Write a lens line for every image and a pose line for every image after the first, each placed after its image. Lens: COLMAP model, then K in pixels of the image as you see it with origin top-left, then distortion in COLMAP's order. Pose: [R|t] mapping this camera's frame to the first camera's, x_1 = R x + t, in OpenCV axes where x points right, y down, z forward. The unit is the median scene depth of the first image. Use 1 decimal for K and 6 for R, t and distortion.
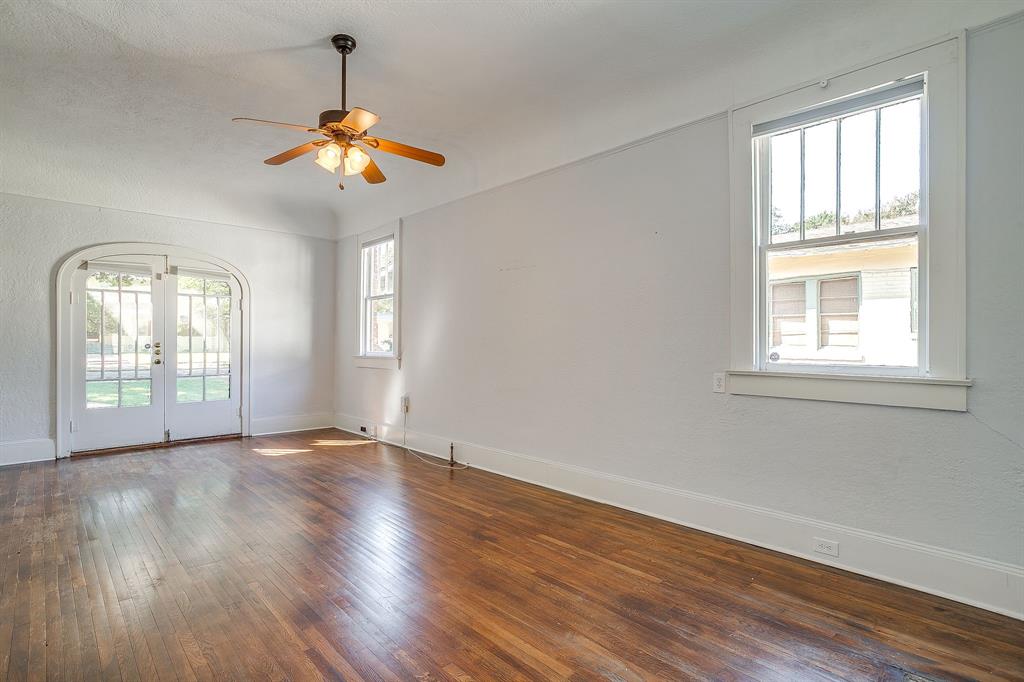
lens RADIAL K [[502.1, 0, 514.6], [0, 502.1, 342.5], [0, 0, 1]] dist [-0.045621, 0.016469]
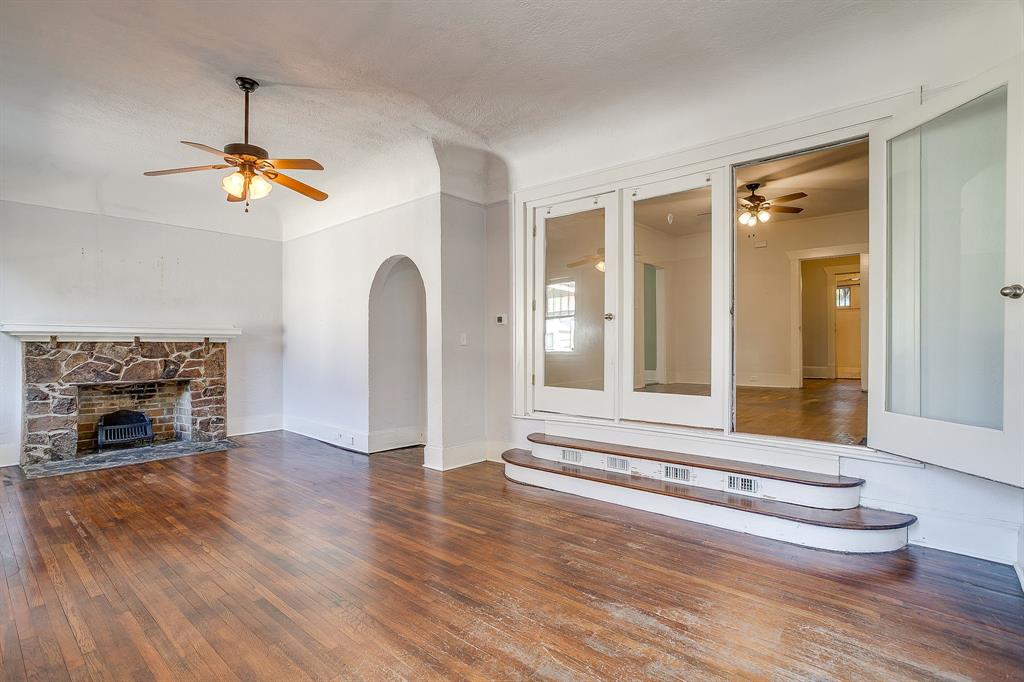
lens RADIAL K [[500.8, 0, 526.3], [0, 500.8, 347.5], [0, 0, 1]] dist [-0.018842, 0.001654]
pose [[-0.994359, 0.007361, -0.105810, -0.466377], [0.006850, 0.999963, 0.005195, 0.000702], [0.105844, 0.004441, -0.994373, 1.187963]]
